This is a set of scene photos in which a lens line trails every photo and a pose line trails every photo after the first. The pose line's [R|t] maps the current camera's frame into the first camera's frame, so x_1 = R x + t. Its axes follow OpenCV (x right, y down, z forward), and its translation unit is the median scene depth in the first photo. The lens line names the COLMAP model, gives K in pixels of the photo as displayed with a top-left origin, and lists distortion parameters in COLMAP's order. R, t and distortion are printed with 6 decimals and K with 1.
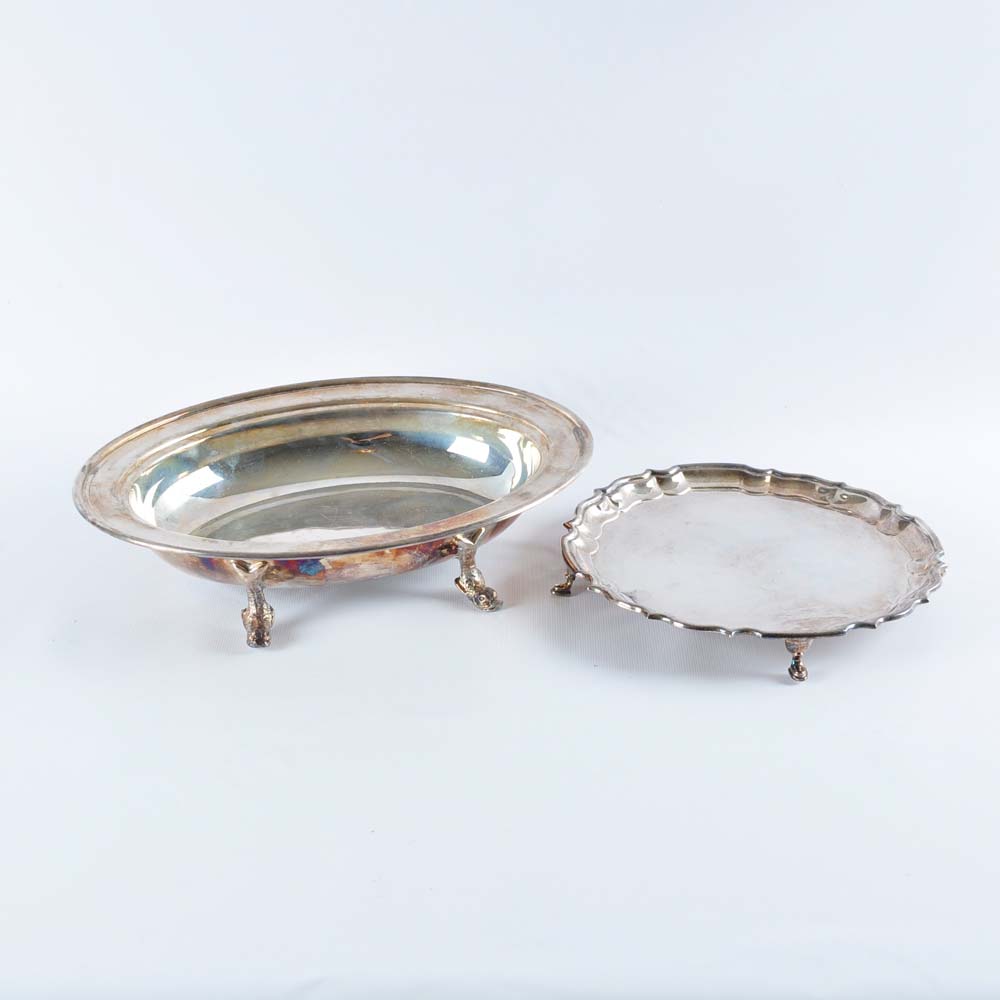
lens RADIAL K [[2074.7, 0, 500.0], [0, 2074.7, 500.0], [0, 0, 1]] dist [0.016180, -0.073875]
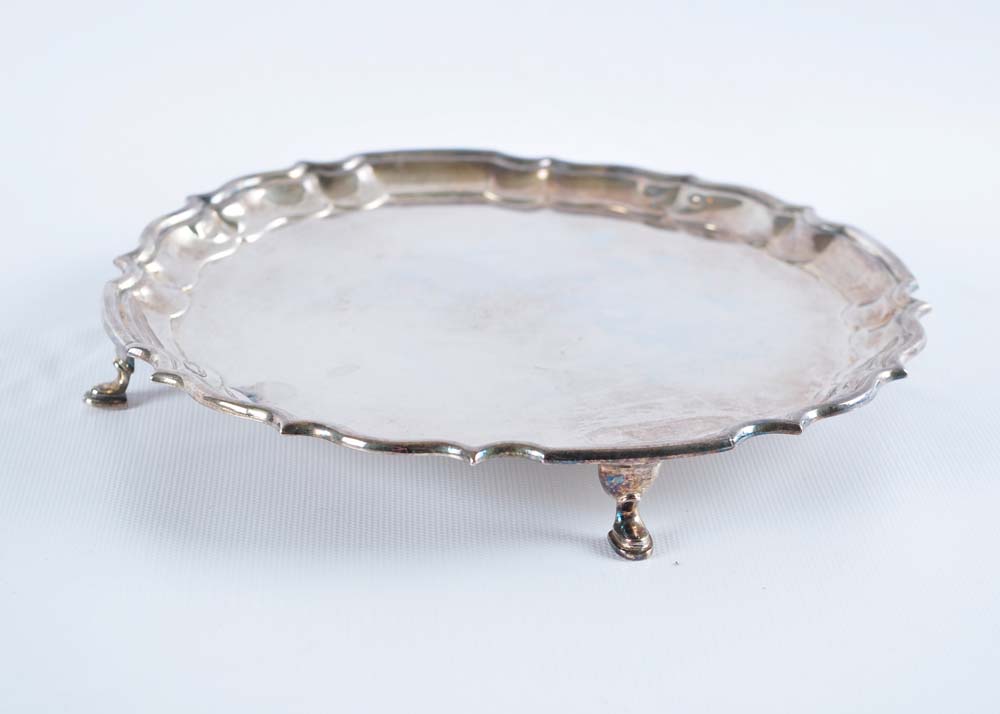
lens RADIAL K [[2700.4, 0, 500.0], [0, 2700.4, 357.0], [0, 0, 1]] dist [0.273019, -0.469883]
pose [[0.992735, -0.039405, 0.113681, 0.047438], [0.040840, 0.999112, -0.010318, 0.043818], [-0.113174, 0.014885, 0.993464, 0.389685]]
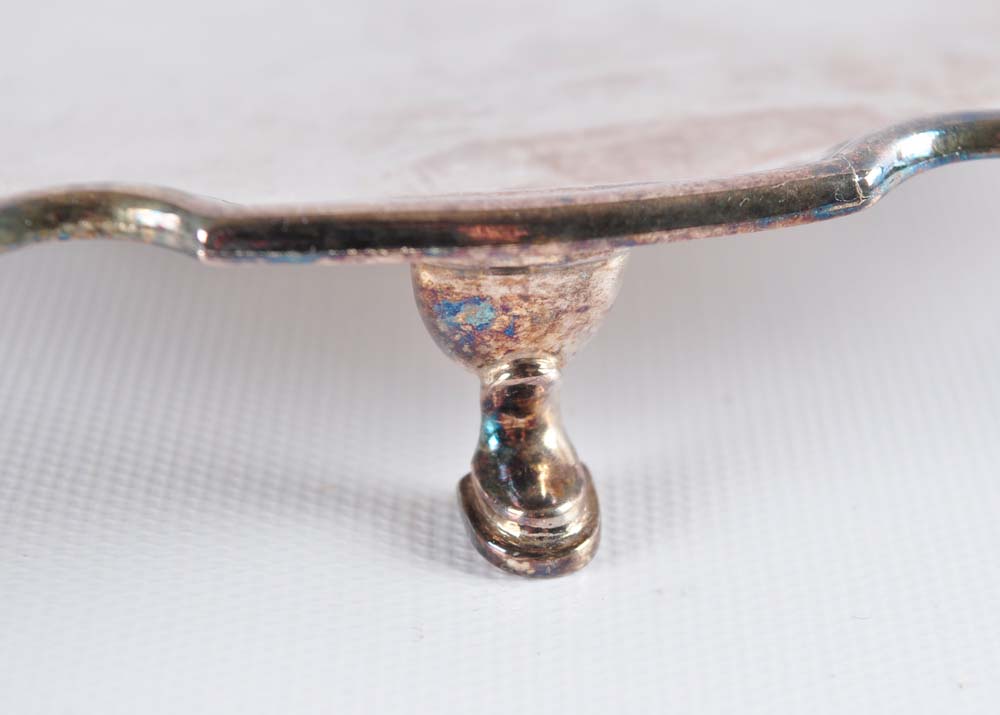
lens RADIAL K [[3554.6, 0, 500.0], [0, 3554.6, 357.5], [0, 0, 1]] dist [0.029224, -0.414341]
pose [[0.996419, -0.046948, 0.070317, 0.112162], [0.042189, 0.996813, 0.067705, 0.051400], [-0.073271, -0.064496, 0.995224, 0.687415]]
